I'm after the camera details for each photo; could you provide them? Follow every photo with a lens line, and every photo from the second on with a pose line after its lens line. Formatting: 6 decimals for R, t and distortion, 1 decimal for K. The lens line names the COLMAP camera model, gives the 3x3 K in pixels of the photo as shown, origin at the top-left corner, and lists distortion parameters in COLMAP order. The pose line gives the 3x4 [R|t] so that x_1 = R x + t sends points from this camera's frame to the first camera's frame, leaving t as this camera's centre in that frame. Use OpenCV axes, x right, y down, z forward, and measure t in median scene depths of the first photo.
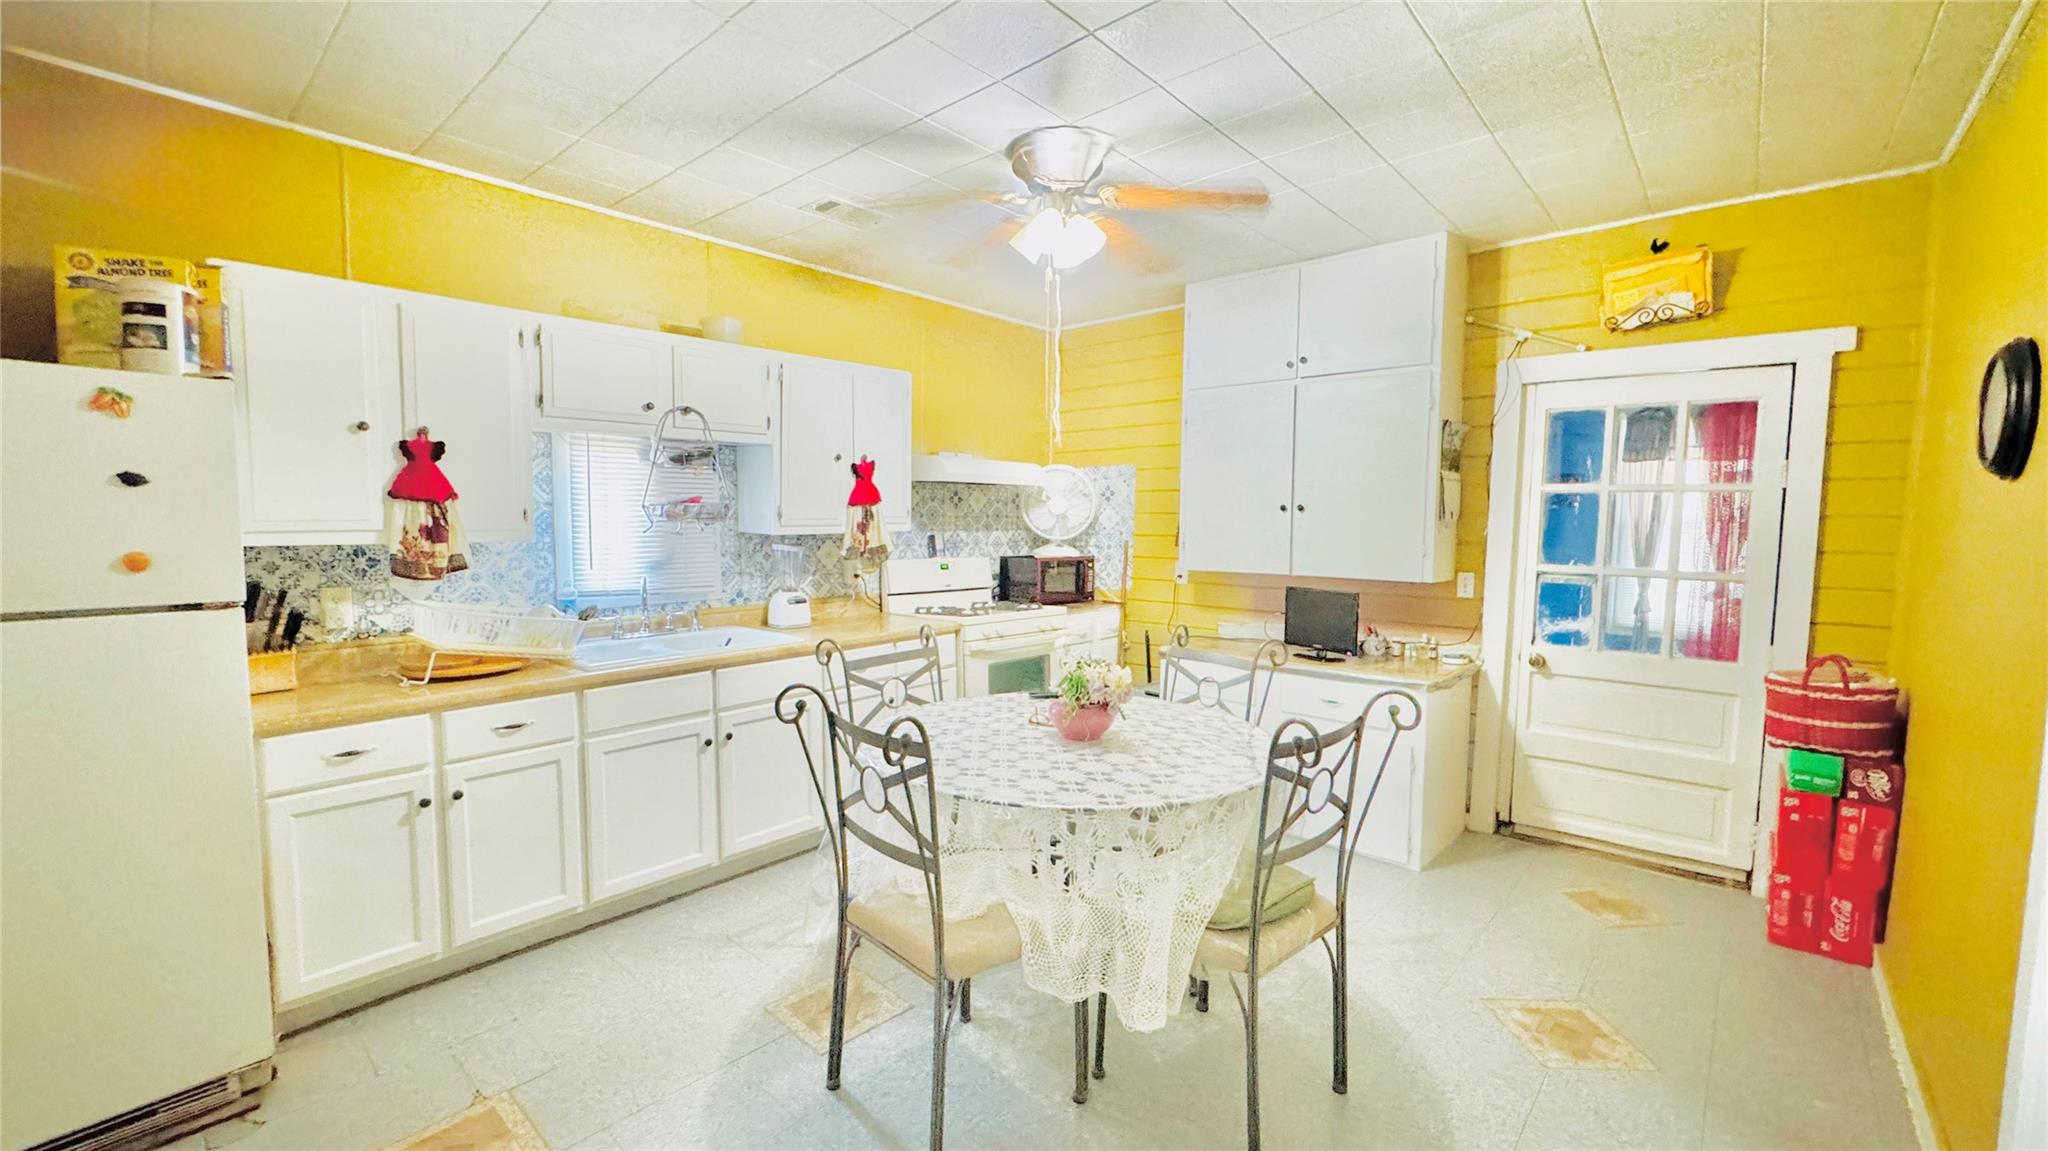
lens RADIAL K [[818.2, 0, 1021.6], [0, 818.2, 580.1], [0, 0, 1]] dist [-0.011376, -0.000197]
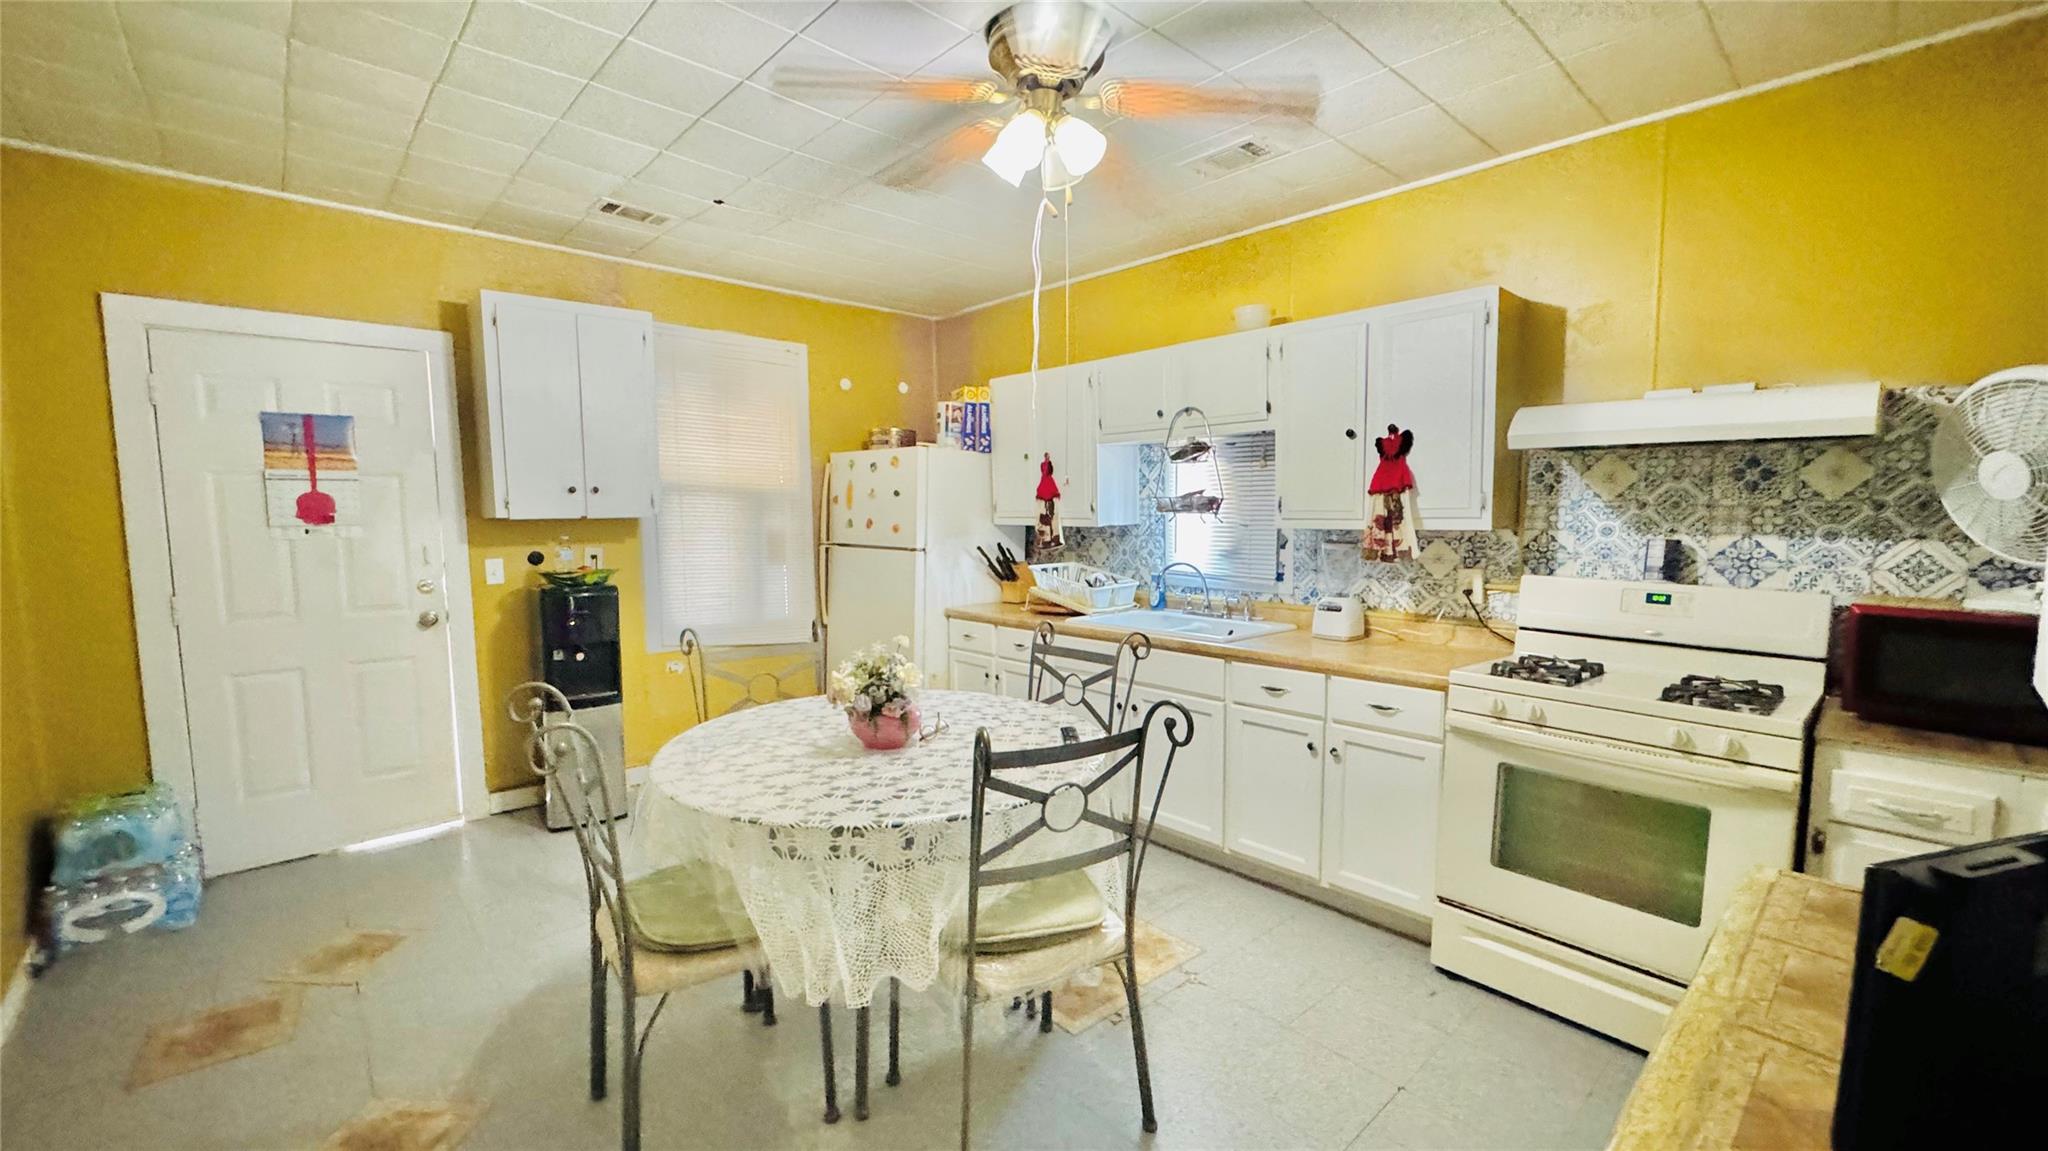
lens RADIAL K [[818.2, 0, 1021.6], [0, 818.2, 576.6], [0, 0, 1]] dist [-0.011376, -0.000197]
pose [[-0.091935, 0.079429, -0.992592, 0.602405], [-0.076686, 0.993288, 0.086588, -0.056343], [0.992808, 0.084079, -0.085227, 0.757443]]
